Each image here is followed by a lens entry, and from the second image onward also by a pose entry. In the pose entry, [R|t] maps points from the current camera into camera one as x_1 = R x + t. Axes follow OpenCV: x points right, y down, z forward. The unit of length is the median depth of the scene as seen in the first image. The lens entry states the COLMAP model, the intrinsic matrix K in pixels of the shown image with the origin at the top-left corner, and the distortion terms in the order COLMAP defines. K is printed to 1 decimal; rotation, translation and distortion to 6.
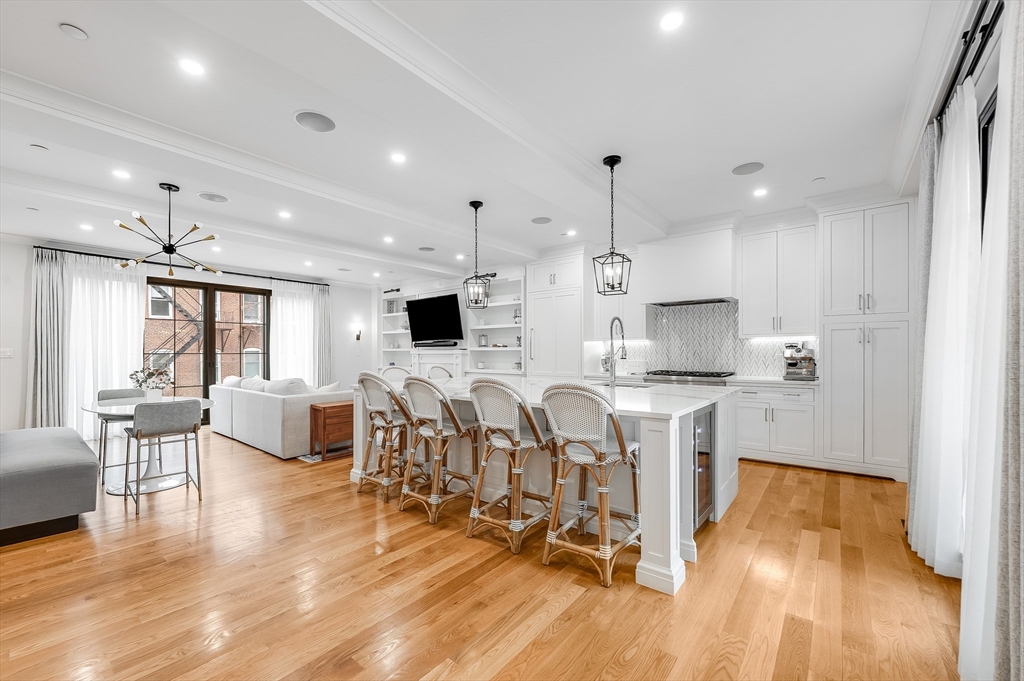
lens RADIAL K [[407.6, 0, 508.0], [0, 407.6, 352.5], [0, 0, 1]] dist [-0.001102, -0.000068]
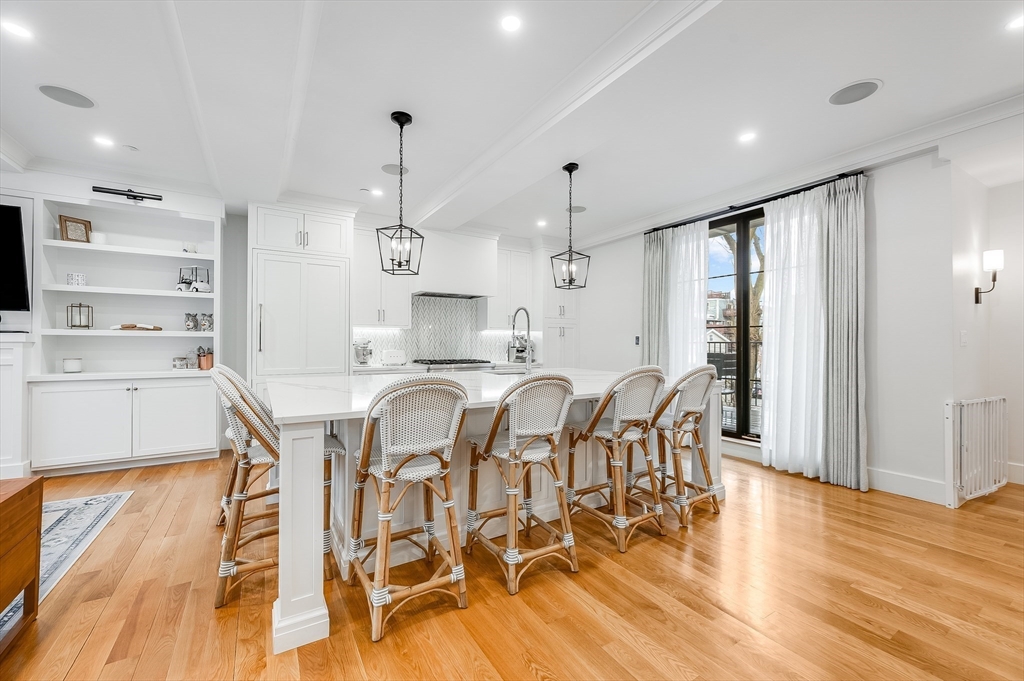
lens RADIAL K [[426.8, 0, 511.6], [0, 426.8, 329.8], [0, 0, 1]] dist [-0.003948, -0.000362]
pose [[0.332314, 0.039160, 0.942355, -0.513359], [-0.003856, 0.999186, -0.040161, 0.009423], [-0.943161, 0.009712, 0.332195, 0.454812]]
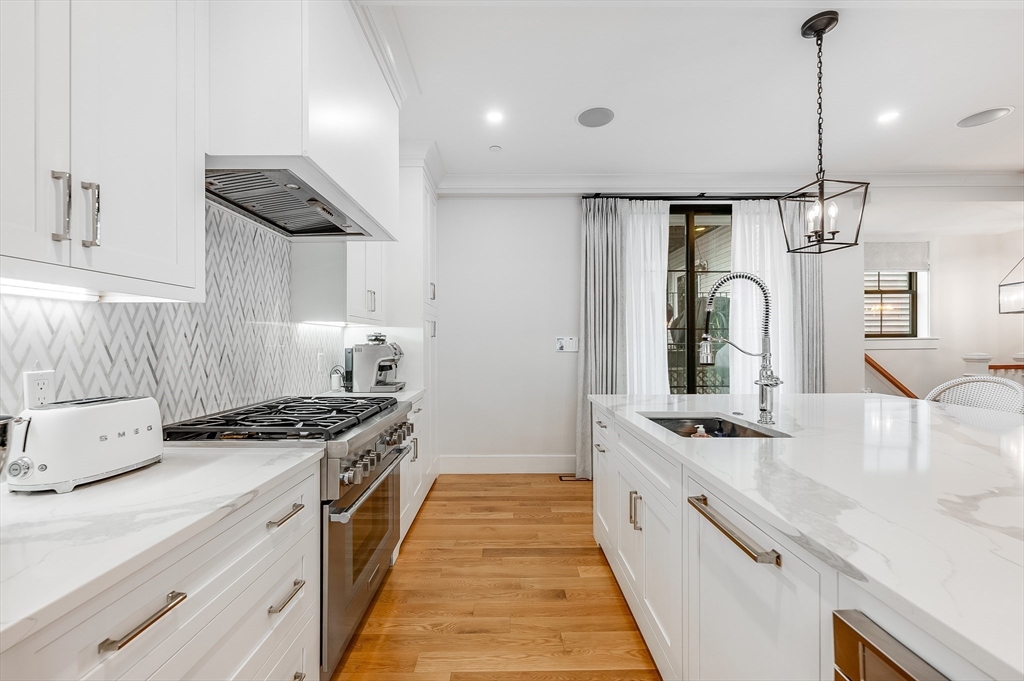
lens RADIAL K [[409.1, 0, 513.1], [0, 409.1, 342.8], [0, 0, 1]] dist [-0.001488, -0.000211]
pose [[-0.640563, 0.004514, 0.767893, 0.049303], [0.006619, 0.999978, -0.000356, -0.008132], [-0.767877, 0.004855, -0.640578, 1.015319]]
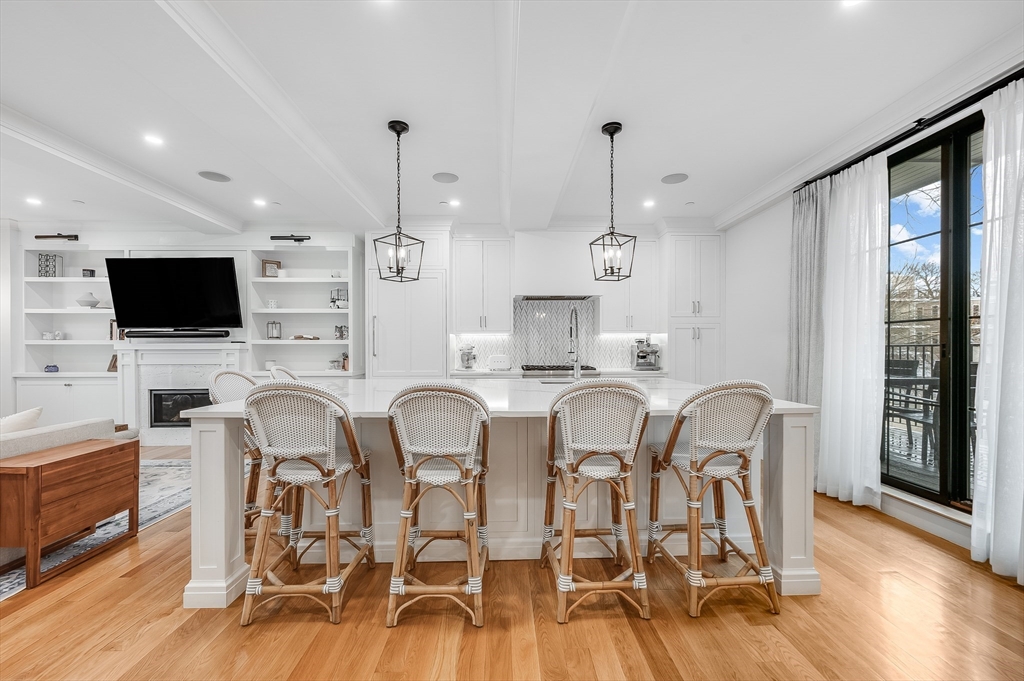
lens RADIAL K [[413.9, 0, 508.9], [0, 413.9, 351.3], [0, 0, 1]] dist [0.000044, 0.000133]
pose [[0.763053, -0.004226, 0.646322, -0.292315], [0.000627, 0.999983, 0.005798, 0.004486], [-0.646336, -0.004019, 0.763043, 0.268877]]
